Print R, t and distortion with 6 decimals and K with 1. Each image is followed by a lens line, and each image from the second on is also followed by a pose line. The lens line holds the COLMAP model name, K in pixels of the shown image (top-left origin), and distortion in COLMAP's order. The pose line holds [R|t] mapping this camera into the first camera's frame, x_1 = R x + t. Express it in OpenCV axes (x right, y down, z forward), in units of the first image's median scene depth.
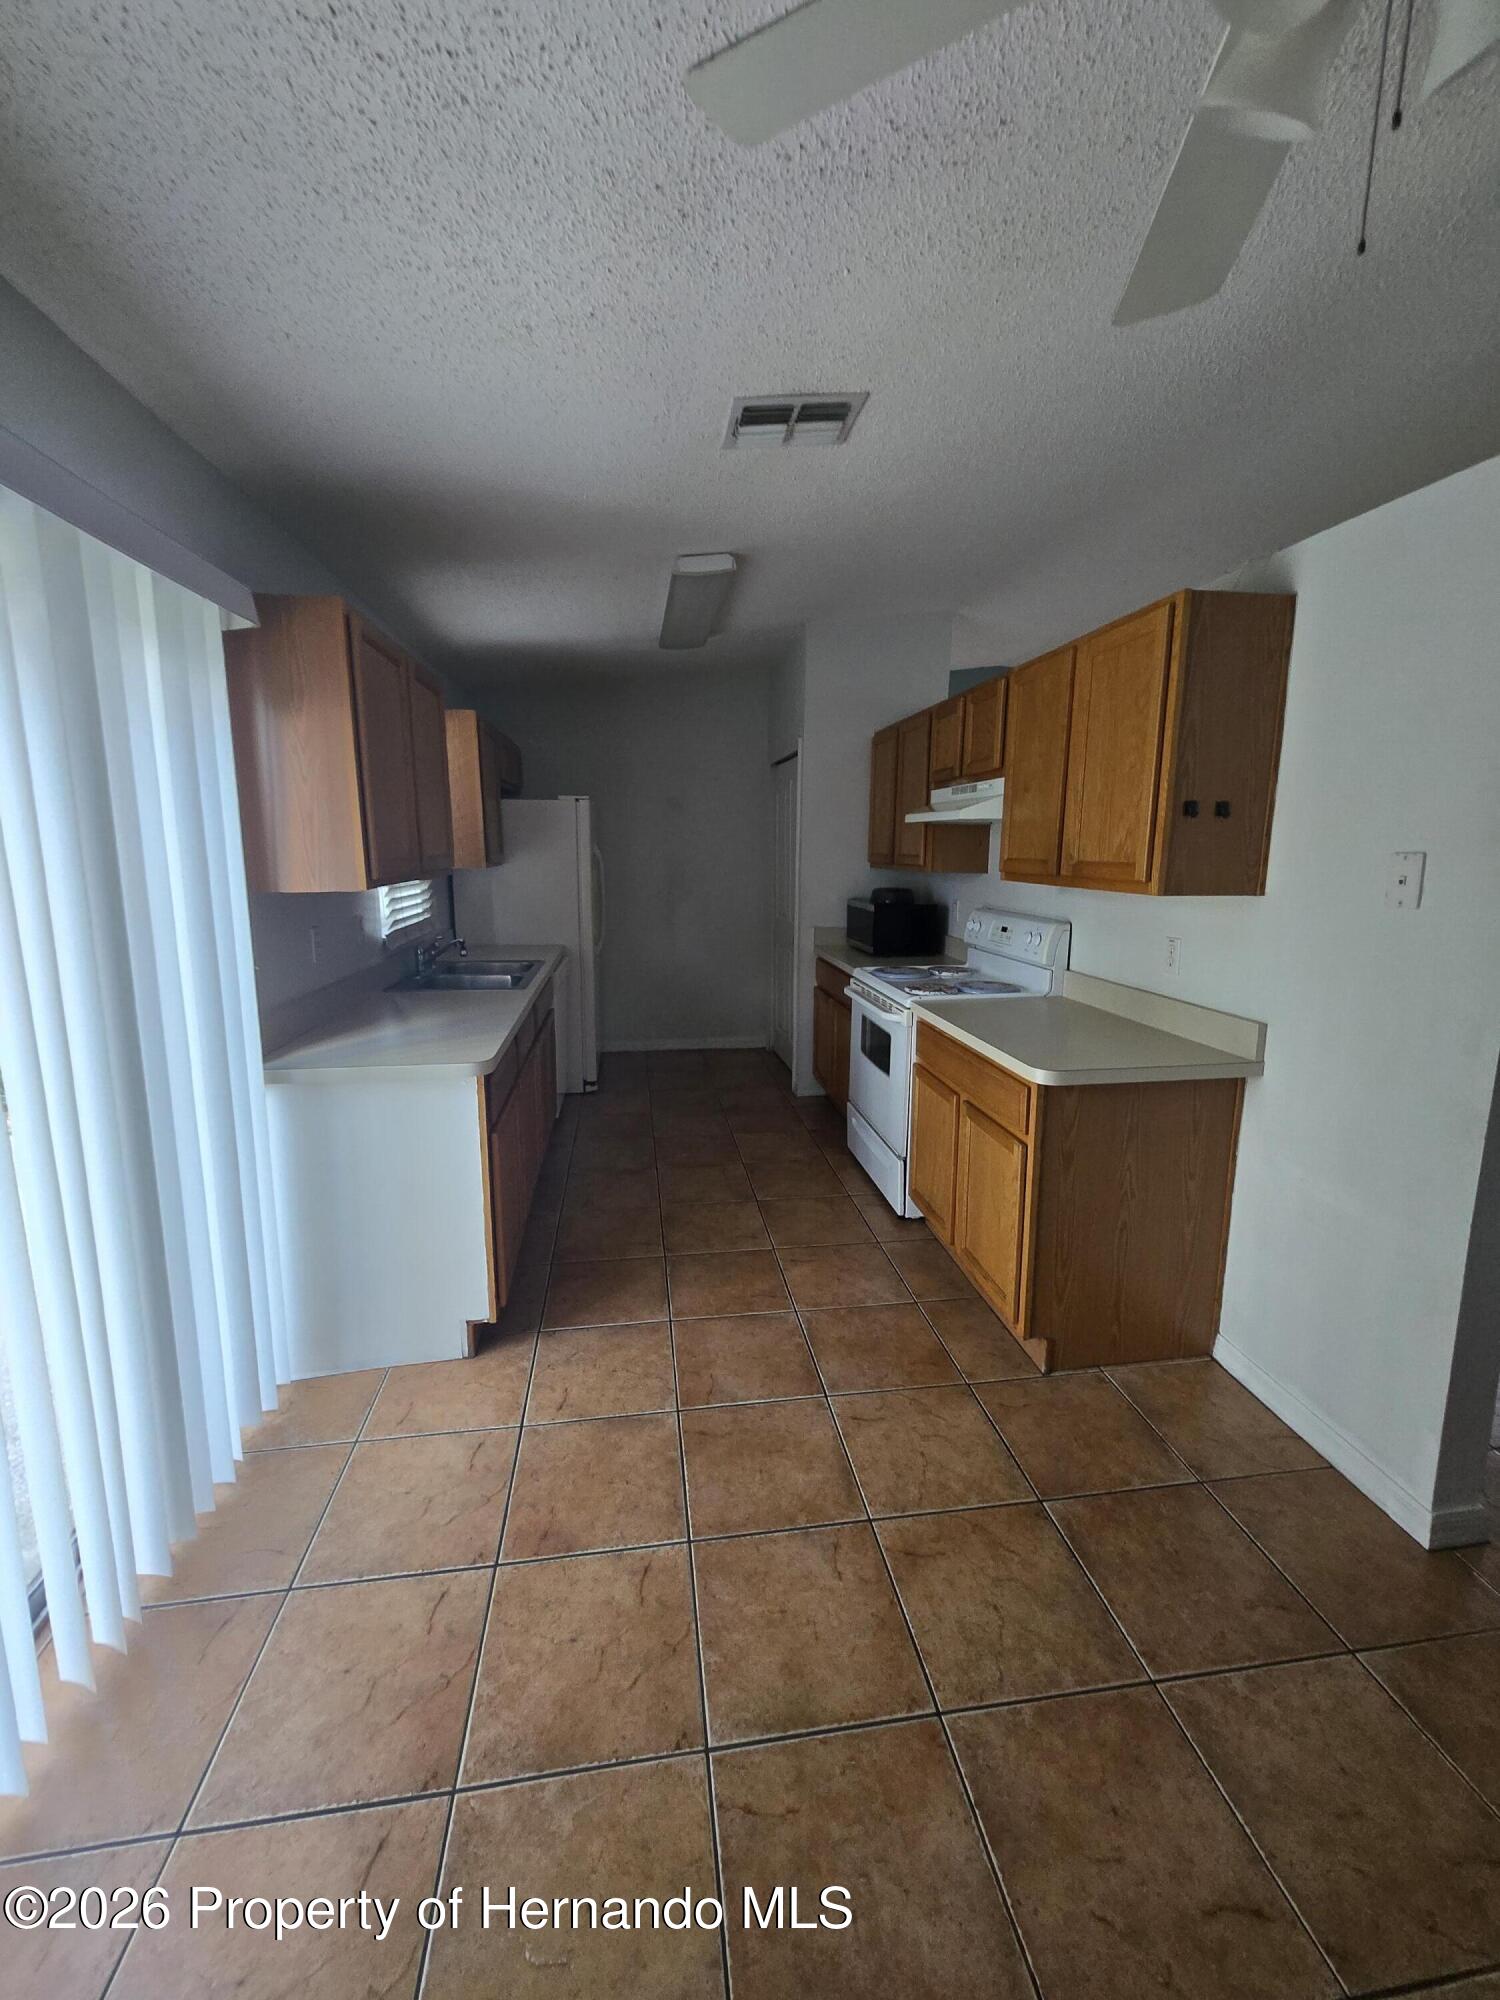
lens RADIAL K [[795.6, 0, 746.8], [0, 795.6, 991.3], [0, 0, 1]] dist [0.003410, 0.000159]
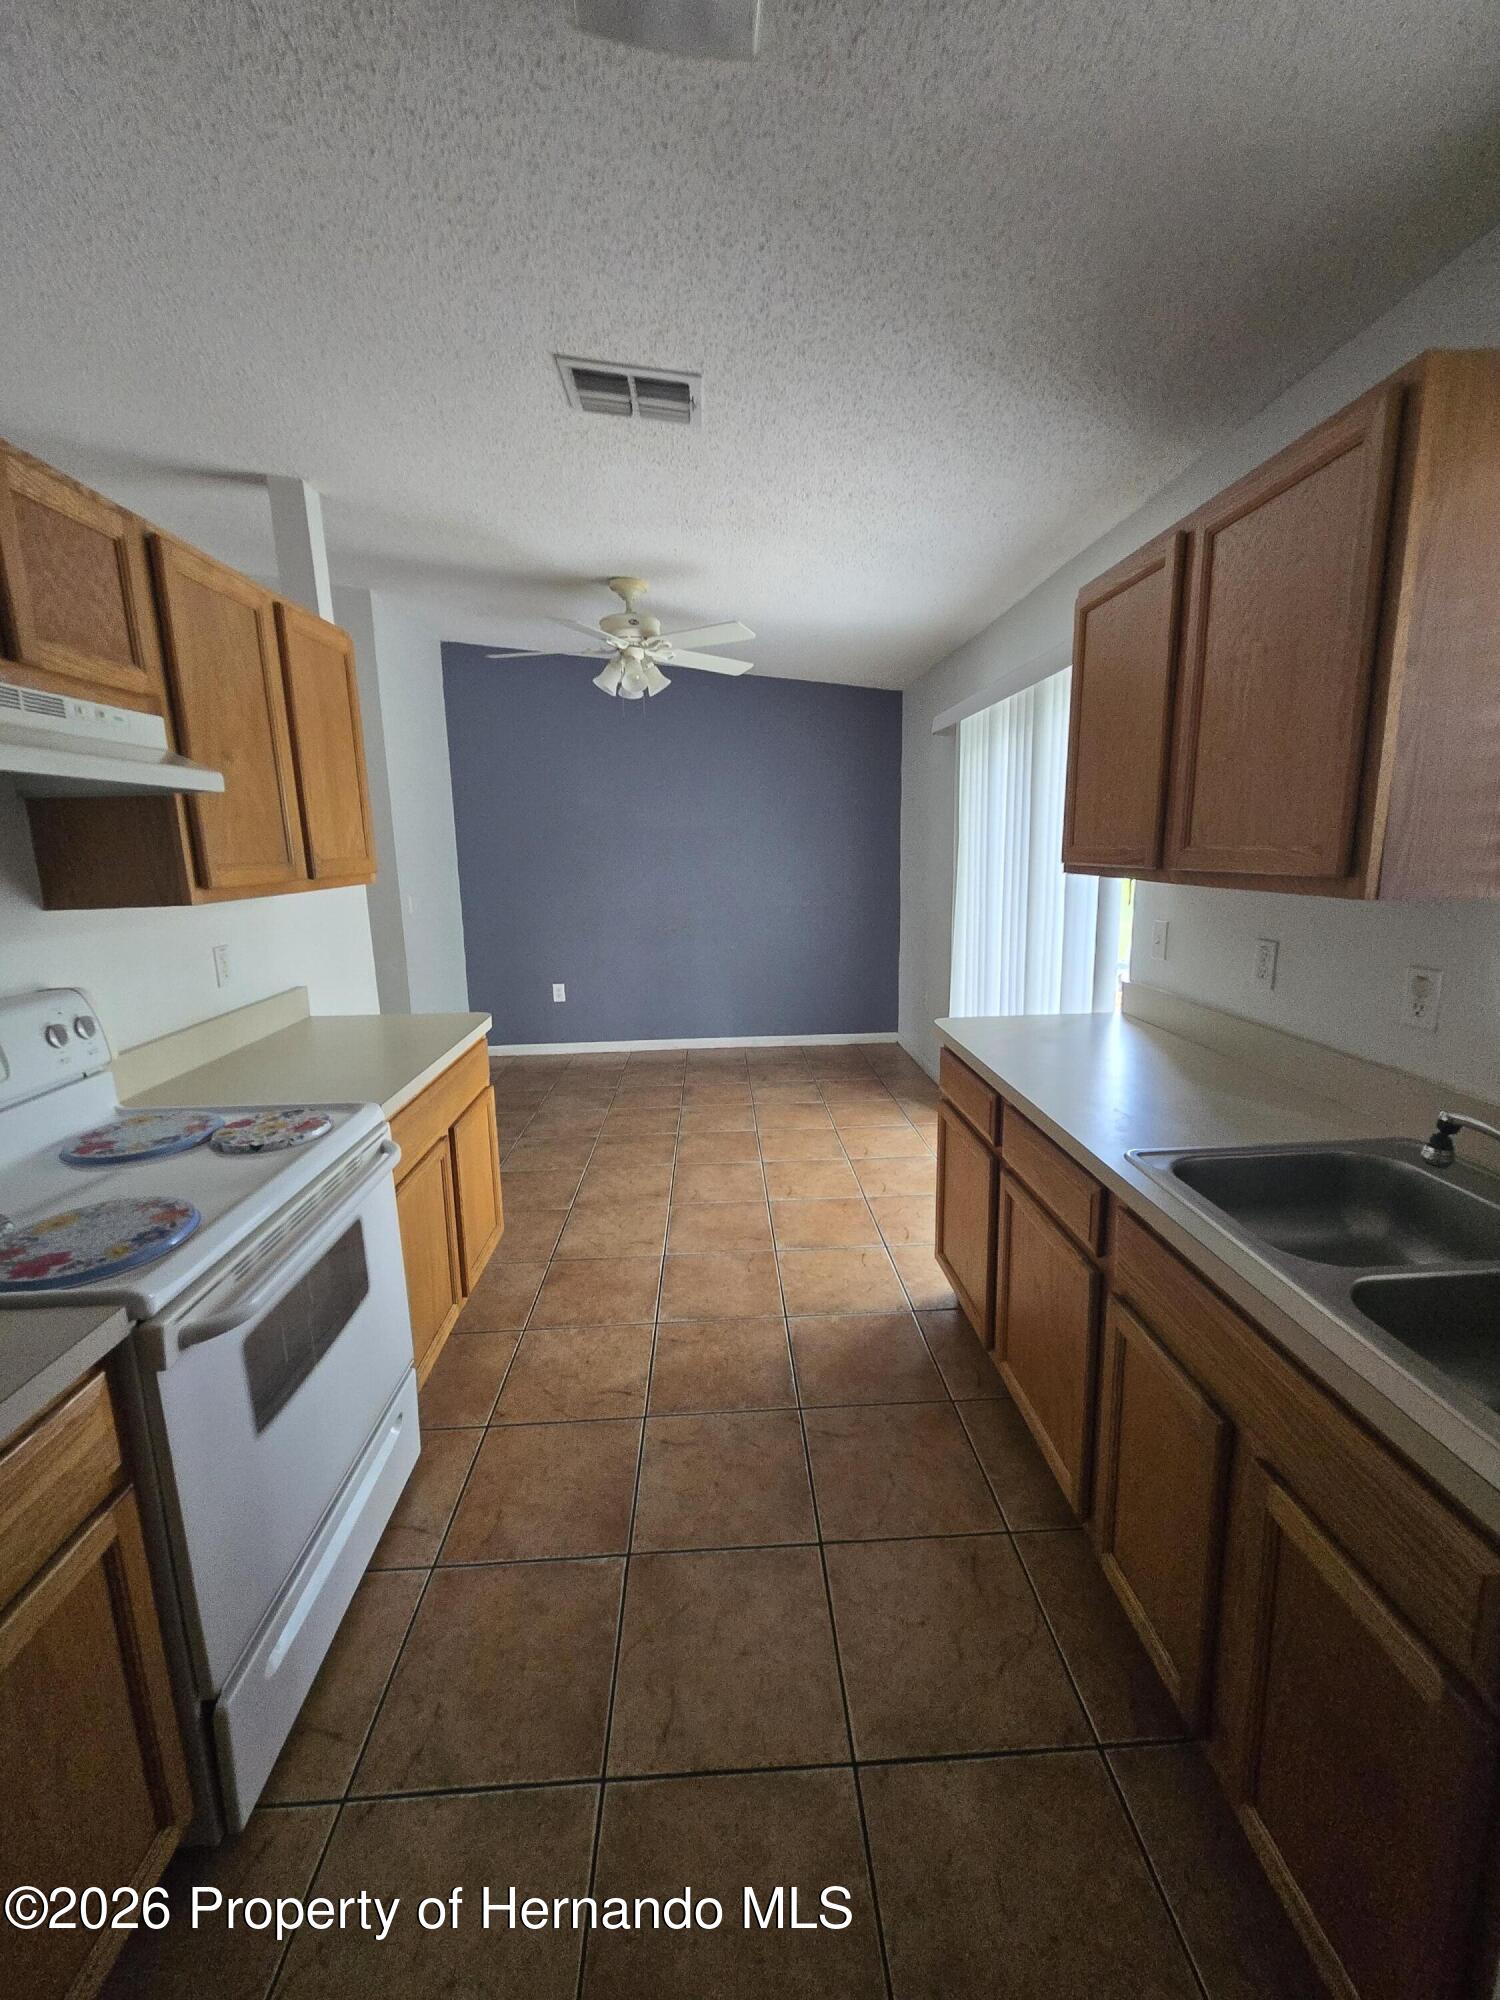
lens RADIAL K [[795.6, 0, 752.1], [0, 795.6, 986.2], [0, 0, 1]] dist [0.003410, 0.000159]
pose [[-0.995340, -0.005240, 0.096284, -0.161451], [0.029624, 0.933617, 0.357046, -0.355283], [-0.091763, 0.358234, -0.929111, 1.946891]]
